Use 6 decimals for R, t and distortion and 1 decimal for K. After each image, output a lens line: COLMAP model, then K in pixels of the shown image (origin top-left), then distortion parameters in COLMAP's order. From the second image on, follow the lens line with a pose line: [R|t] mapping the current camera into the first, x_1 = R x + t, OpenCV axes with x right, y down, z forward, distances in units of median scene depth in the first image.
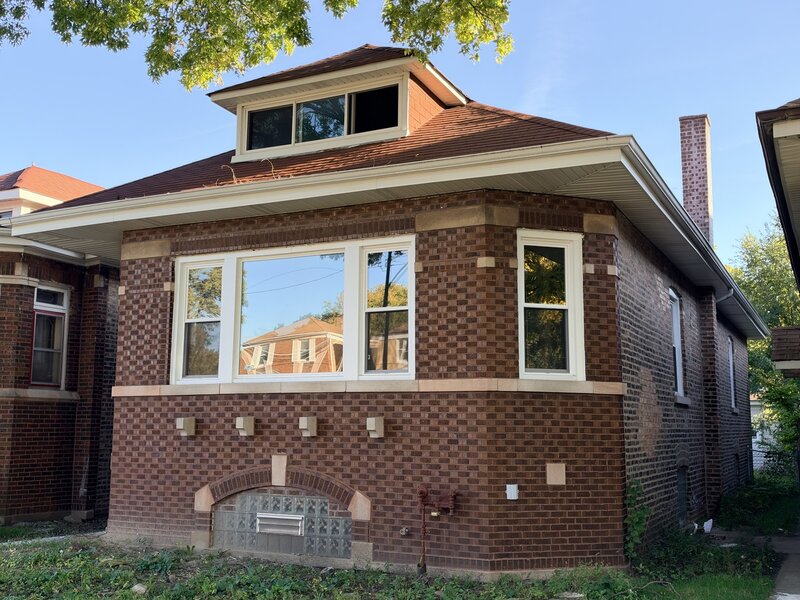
lens RADIAL K [[861.6, 0, 398.9], [0, 861.6, 303.4], [0, 0, 1]] dist [0.253695, -0.704764]
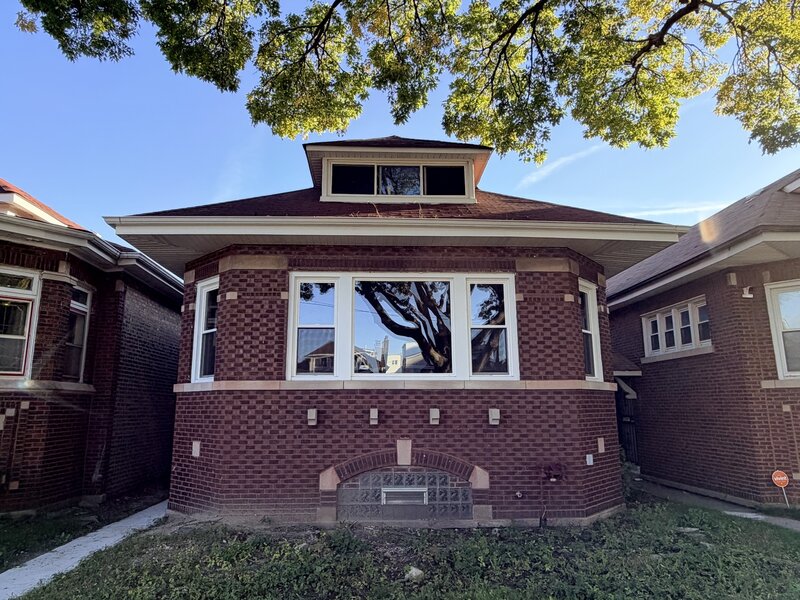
lens RADIAL K [[530.9, 0, 400.0], [0, 530.9, 300.0], [0, 0, 1]] dist [0.000056, 0.001677]
pose [[0.874526, 0.086282, 0.477241, -0.516619], [-0.057234, 0.995532, -0.075105, 0.034109], [-0.481589, 0.038367, 0.875557, 0.338478]]
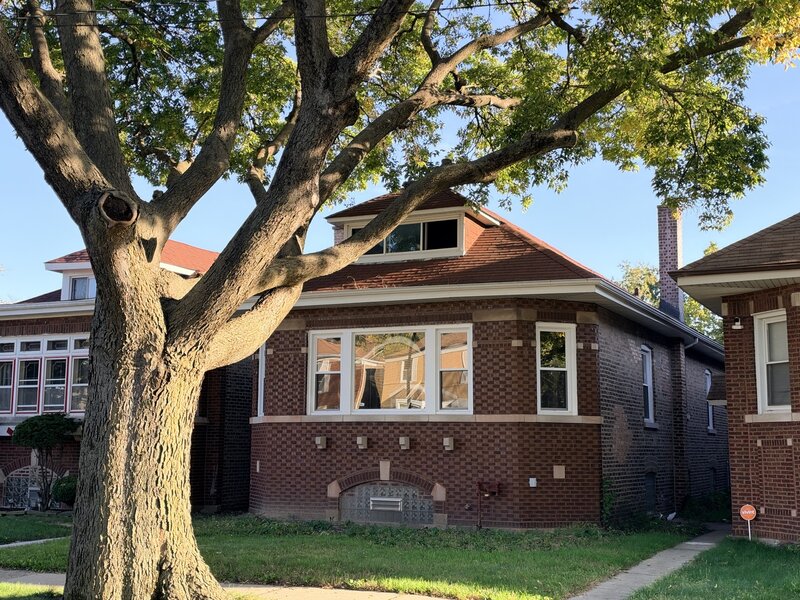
lens RADIAL K [[1049.3, 0, 400.0], [0, 1049.3, 300.0], [0, 0, 1]] dist [0.216519, -0.040837]
pose [[0.999795, 0.003192, 0.020001, -0.148859], [-0.003268, 0.999988, 0.003769, -0.125558], [-0.019989, -0.003834, 0.999793, -0.914265]]
